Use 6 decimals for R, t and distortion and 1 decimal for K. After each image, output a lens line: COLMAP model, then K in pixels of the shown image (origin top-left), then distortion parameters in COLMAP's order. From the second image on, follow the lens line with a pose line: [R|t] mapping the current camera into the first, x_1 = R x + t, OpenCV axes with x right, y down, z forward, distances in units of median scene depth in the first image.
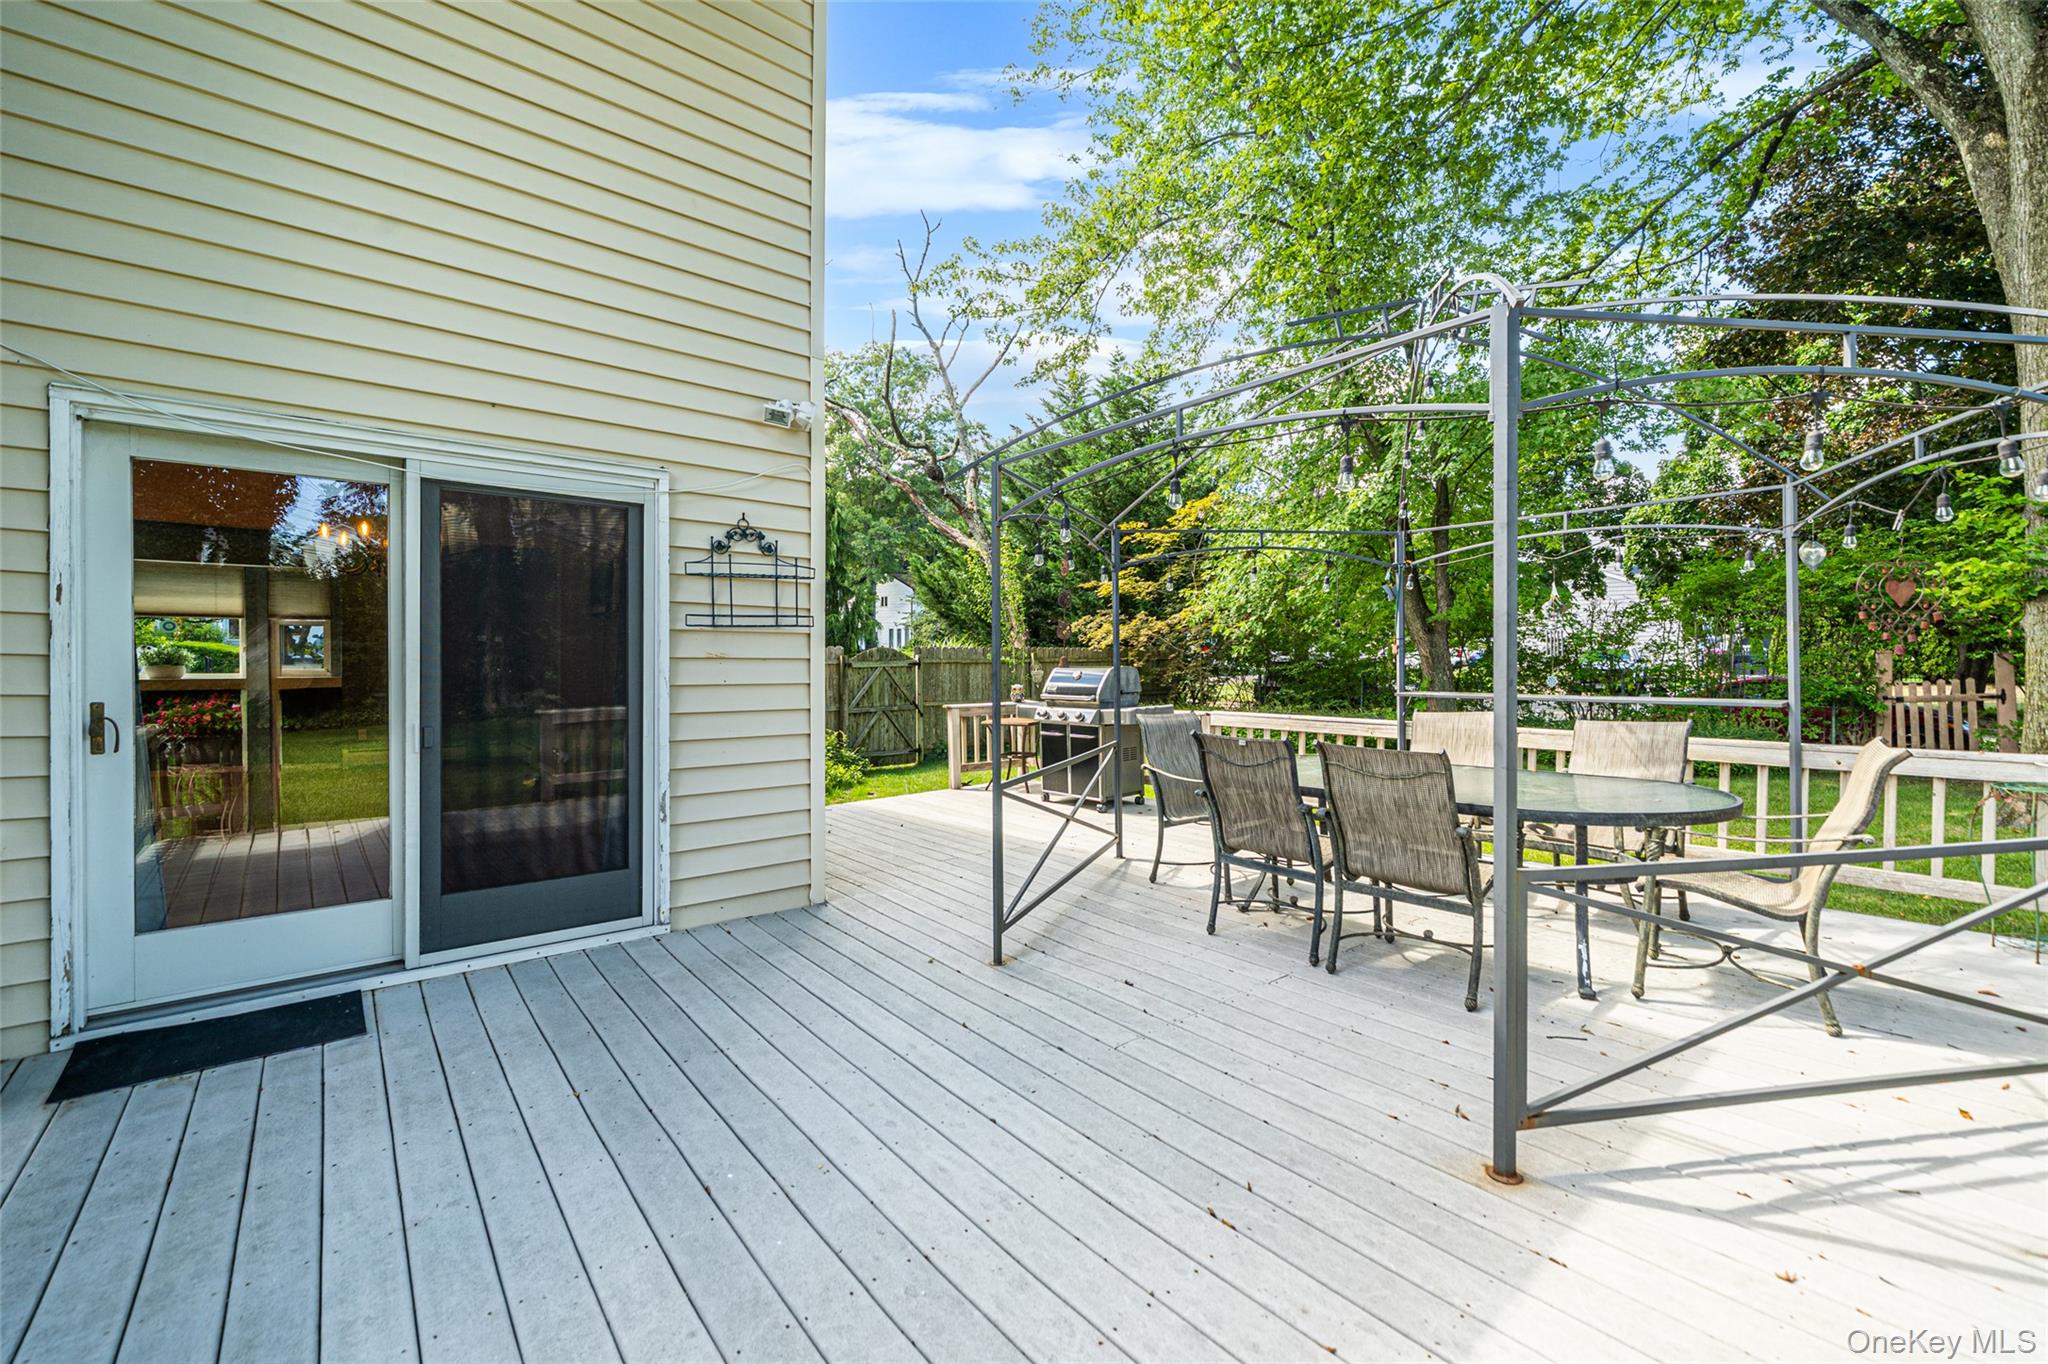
lens RADIAL K [[838.9, 0, 1028.9], [0, 838.9, 668.0], [0, 0, 1]] dist [0.000976, -0.000020]
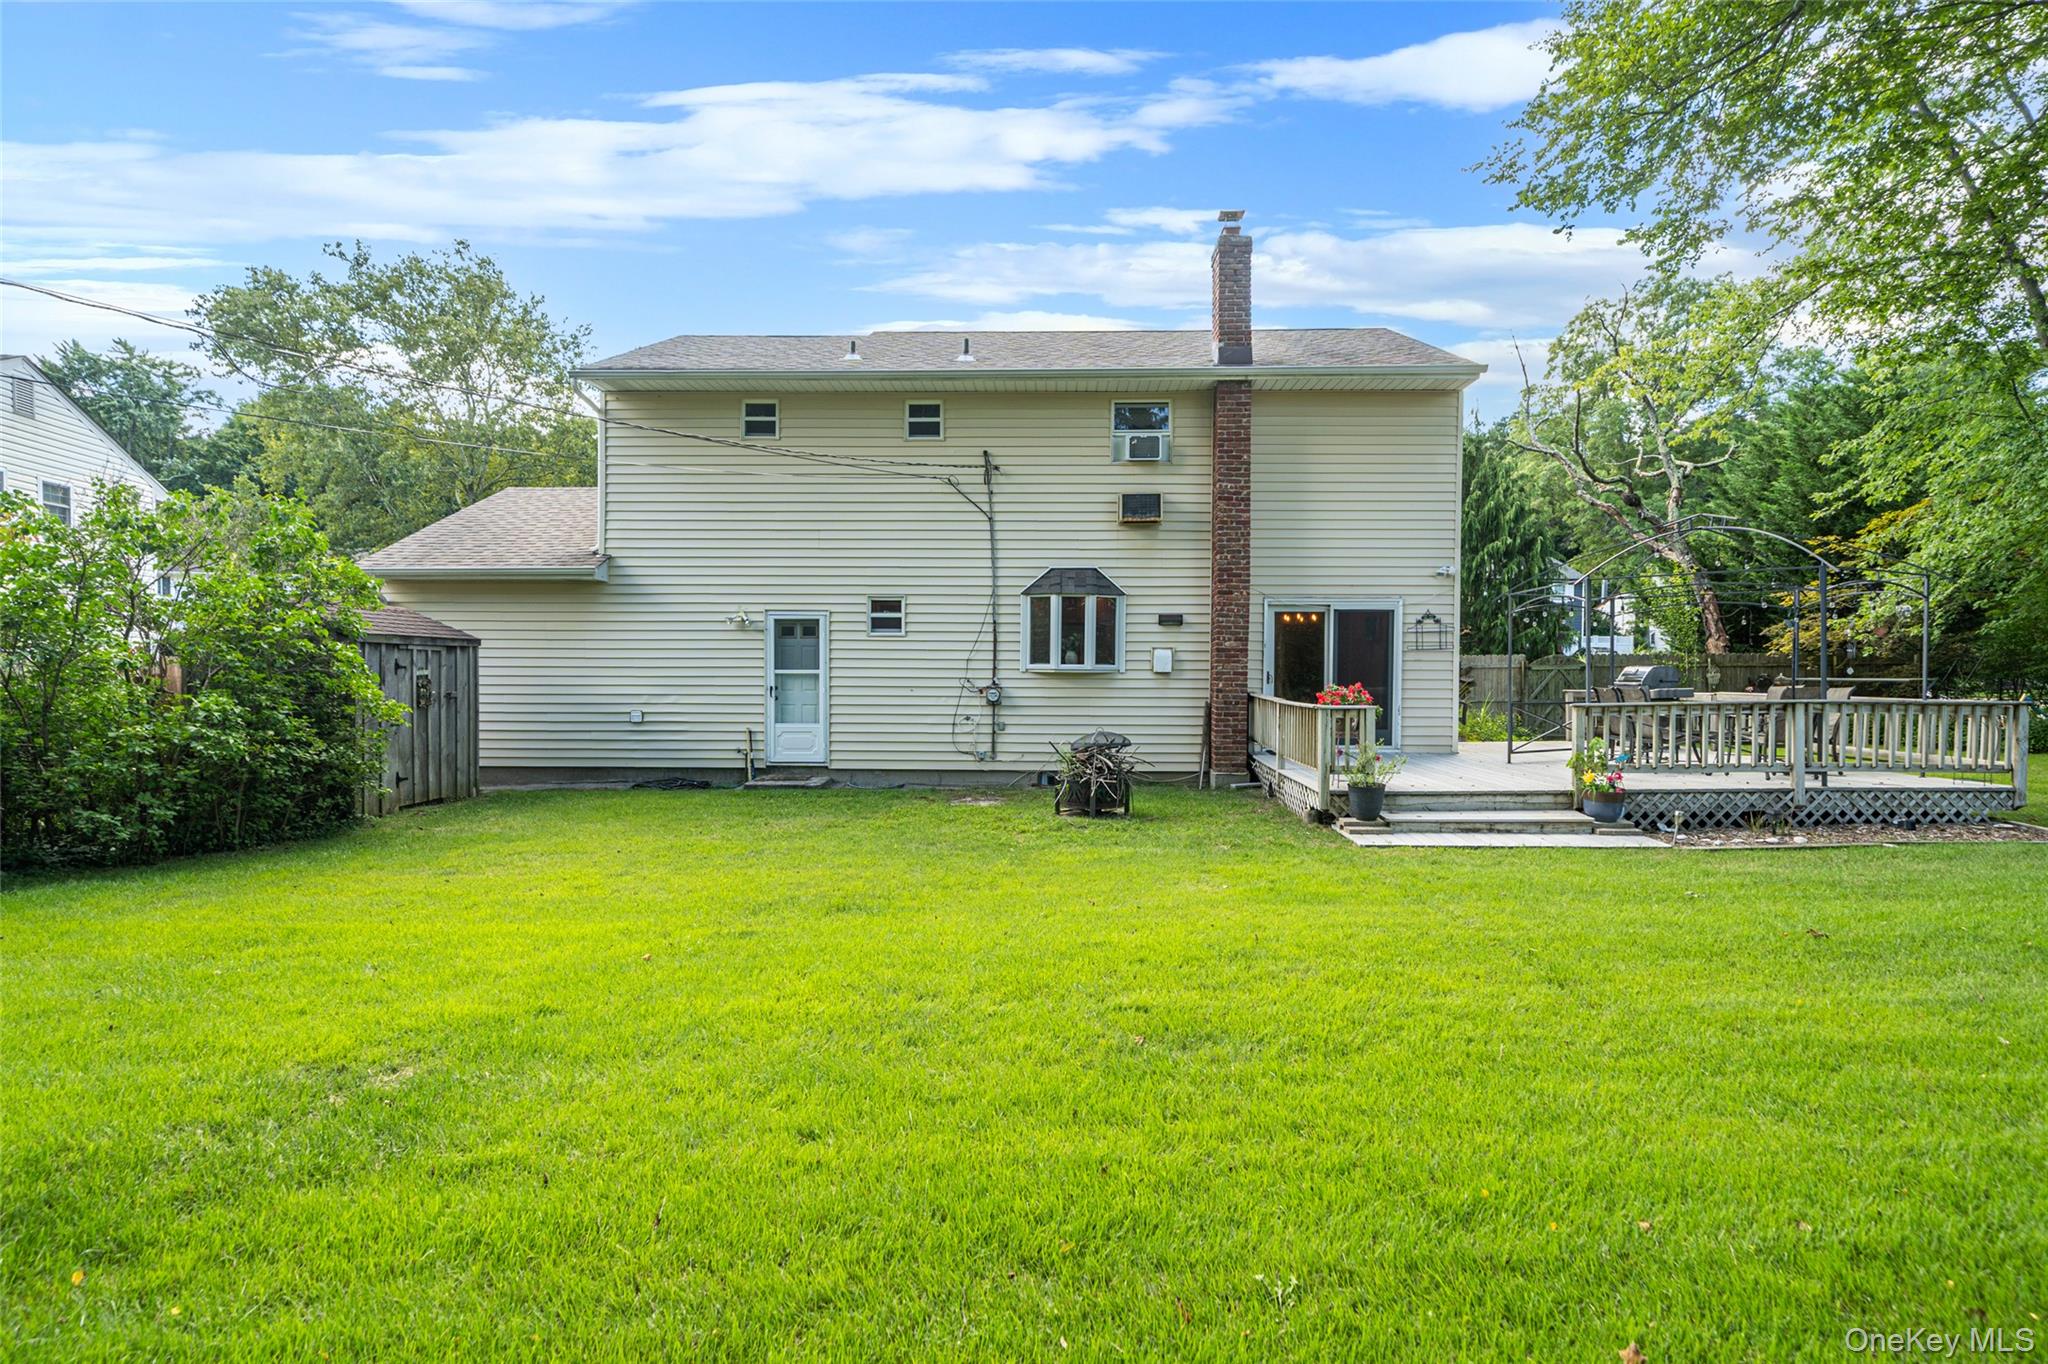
lens RADIAL K [[1063.7, 0, 1035.0], [0, 1063.7, 683.5], [0, 0, 1]] dist [-0.001359, -0.000633]
pose [[0.744178, 0.009695, -0.667911, 0.761609], [-0.006651, 0.999953, 0.007105, 0.034147], [0.667948, -0.000845, 0.744208, -1.815412]]
